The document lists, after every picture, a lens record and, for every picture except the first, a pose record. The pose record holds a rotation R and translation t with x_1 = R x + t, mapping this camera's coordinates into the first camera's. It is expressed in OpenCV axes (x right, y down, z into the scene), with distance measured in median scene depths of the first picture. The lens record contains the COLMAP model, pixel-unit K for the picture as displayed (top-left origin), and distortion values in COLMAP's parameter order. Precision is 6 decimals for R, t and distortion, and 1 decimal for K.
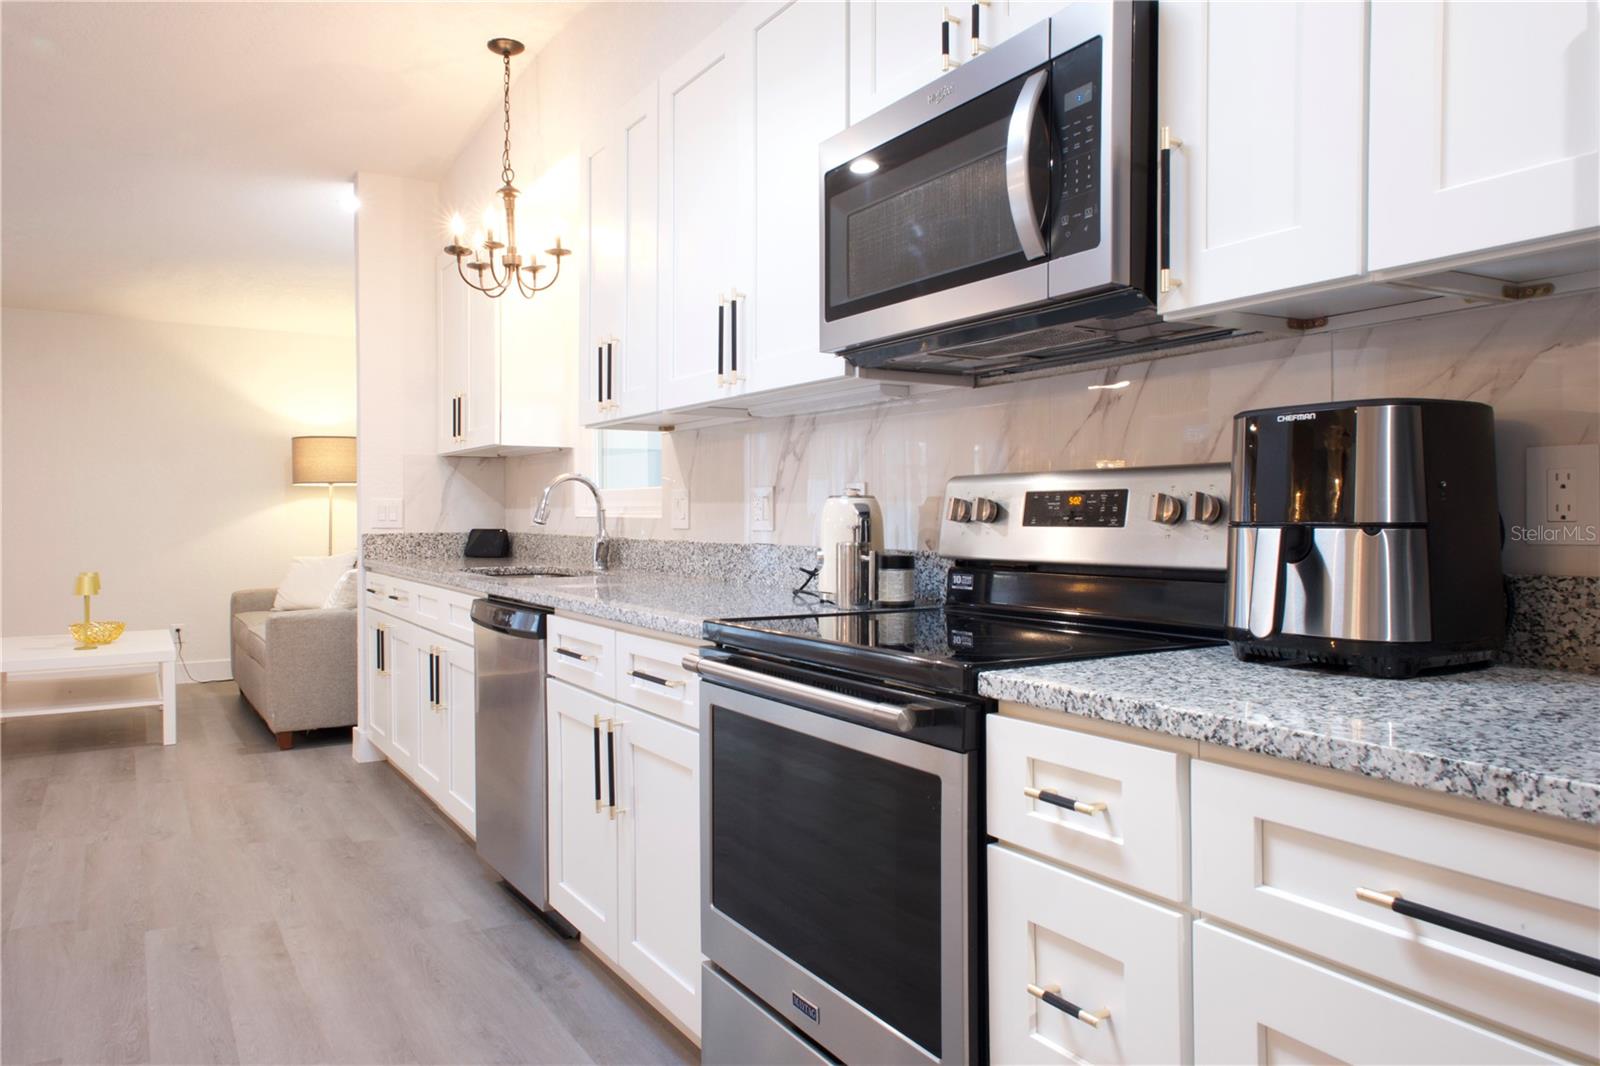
lens RADIAL K [[1152.5, 0, 800.2], [0, 1152.5, 503.9], [0, 0, 1]] dist [-0.001295, 0.089033]
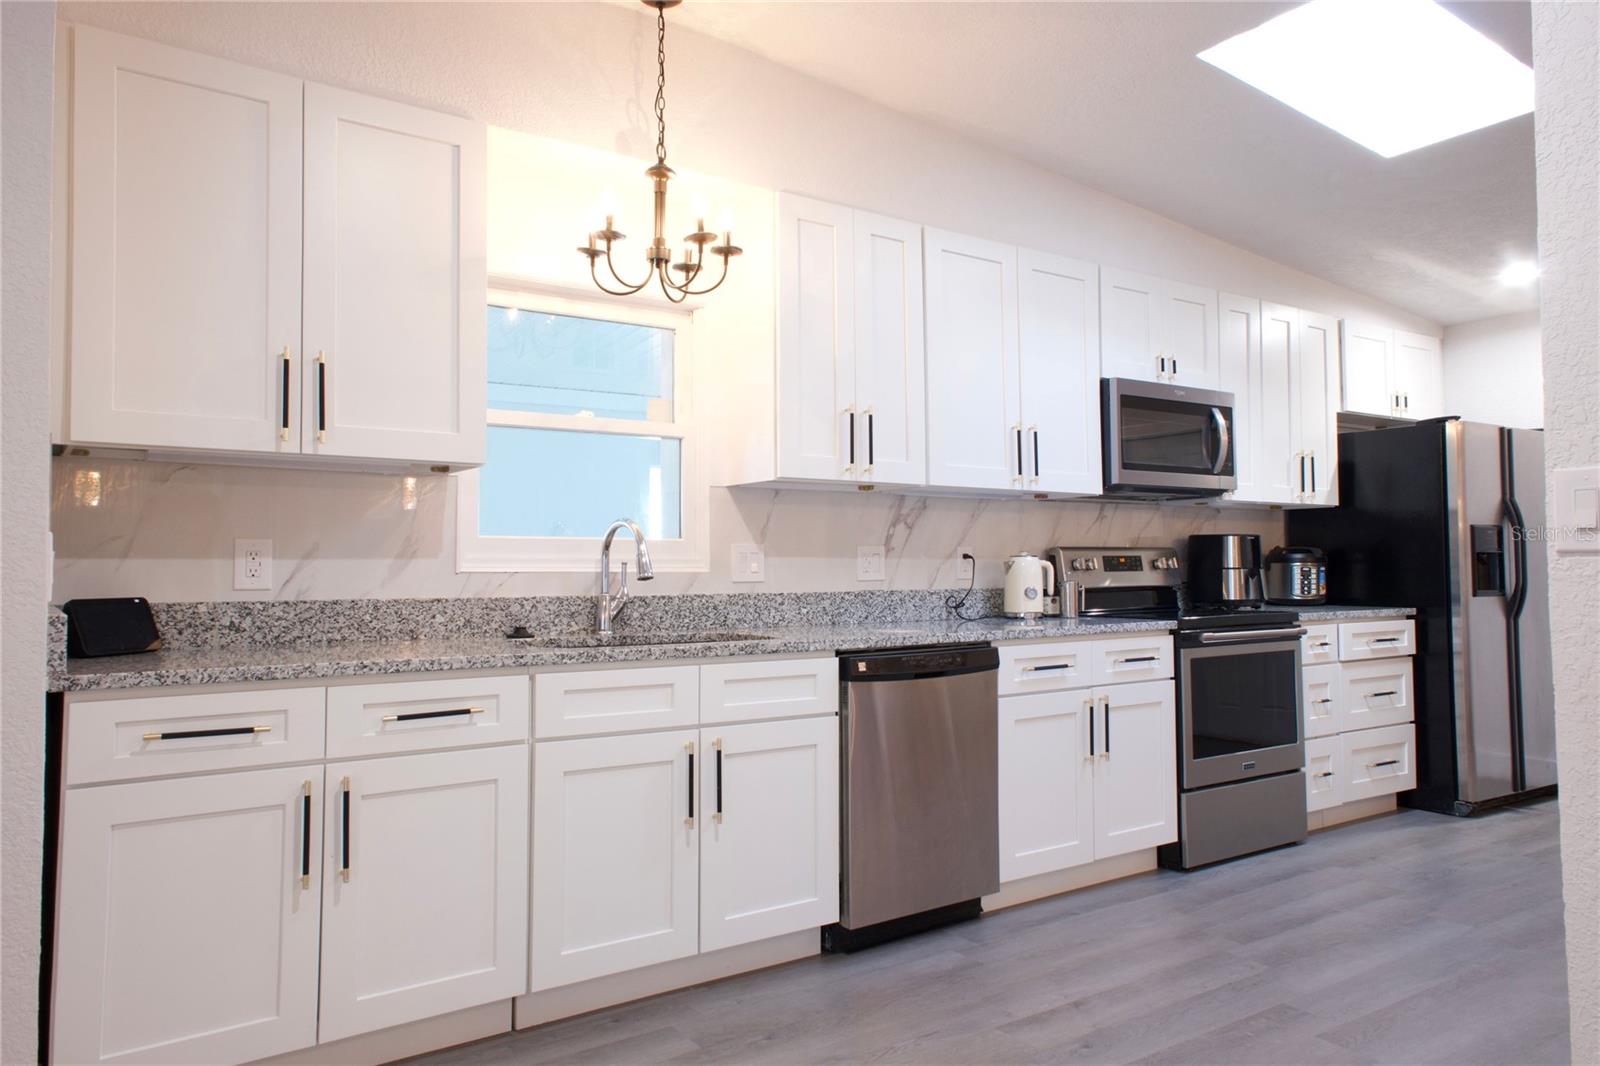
lens RADIAL K [[1124.6, 0, 784.5], [0, 1124.6, 529.1], [0, 0, 1]] dist [-0.009212, 0.078373]
pose [[-0.093560, 0.053898, 0.994154, -1.316926], [0.007648, 0.998543, -0.053416, 0.033844], [-0.995584, 0.002606, -0.093836, 1.262726]]
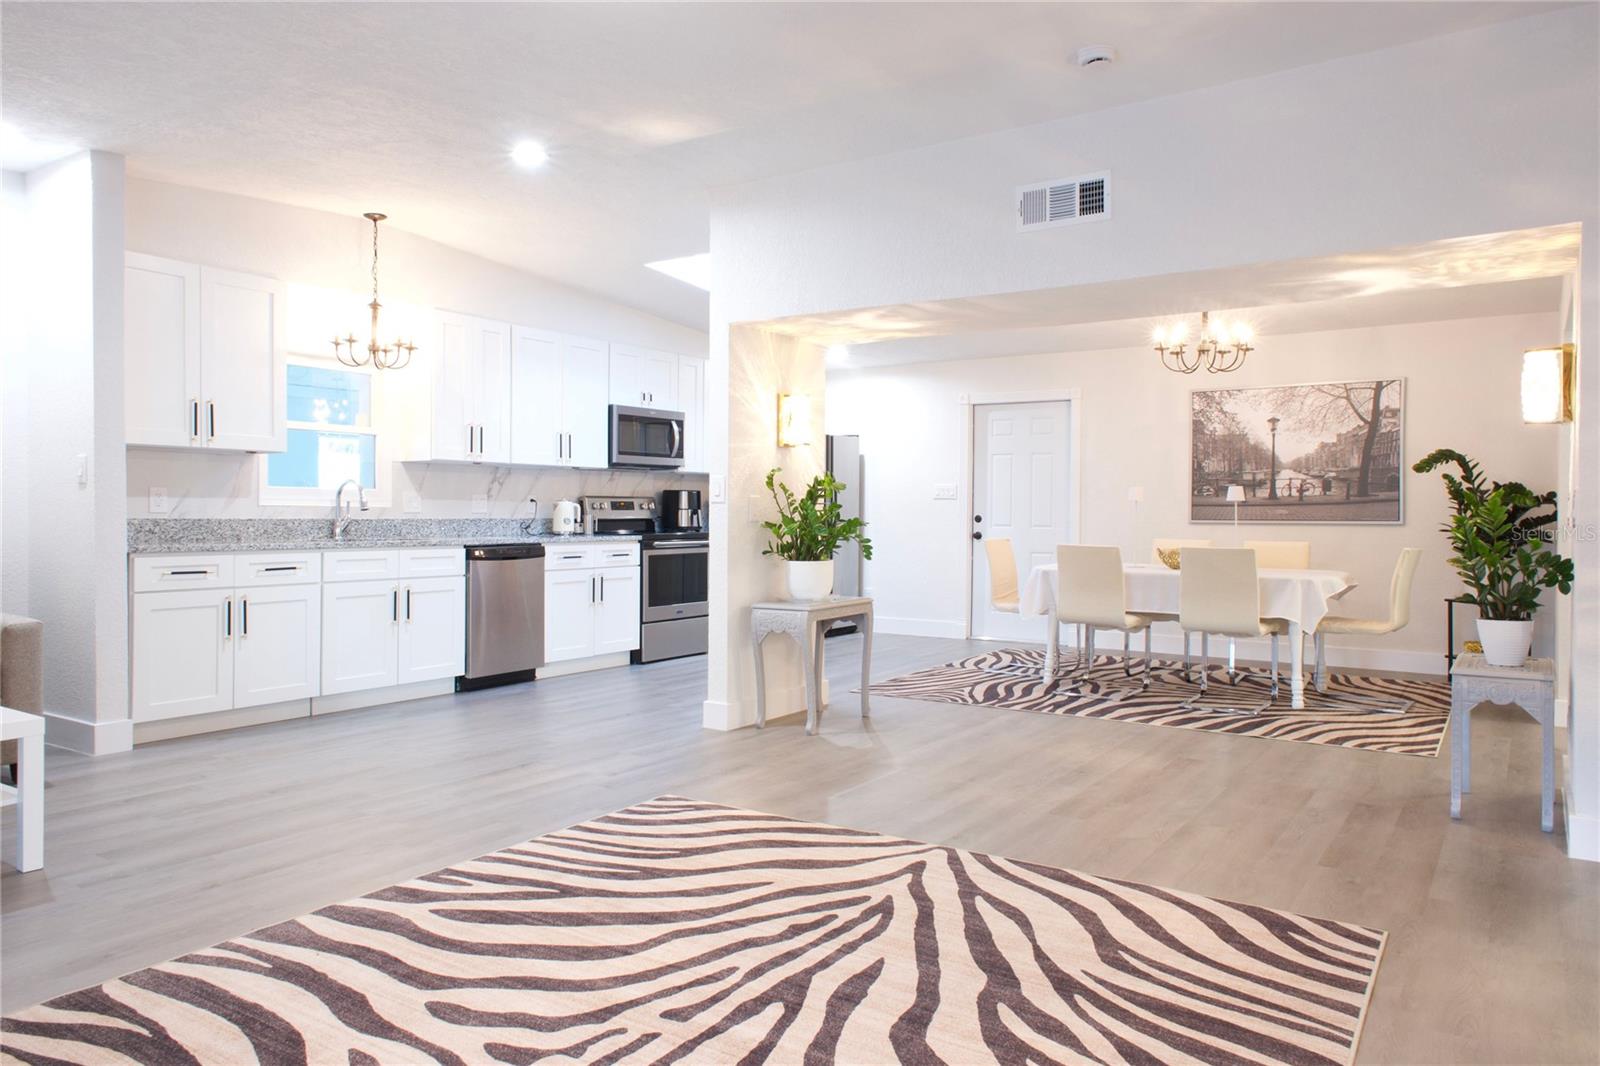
lens RADIAL K [[1124.6, 0, 784.5], [0, 1124.6, 529.1], [0, 0, 1]] dist [-0.009212, 0.078373]
pose [[-0.437882, -0.000443, 0.899032, -2.464279], [0.001031, 0.999999, 0.000995, 0.057016], [-0.899032, 0.001362, -0.437881, 1.504065]]
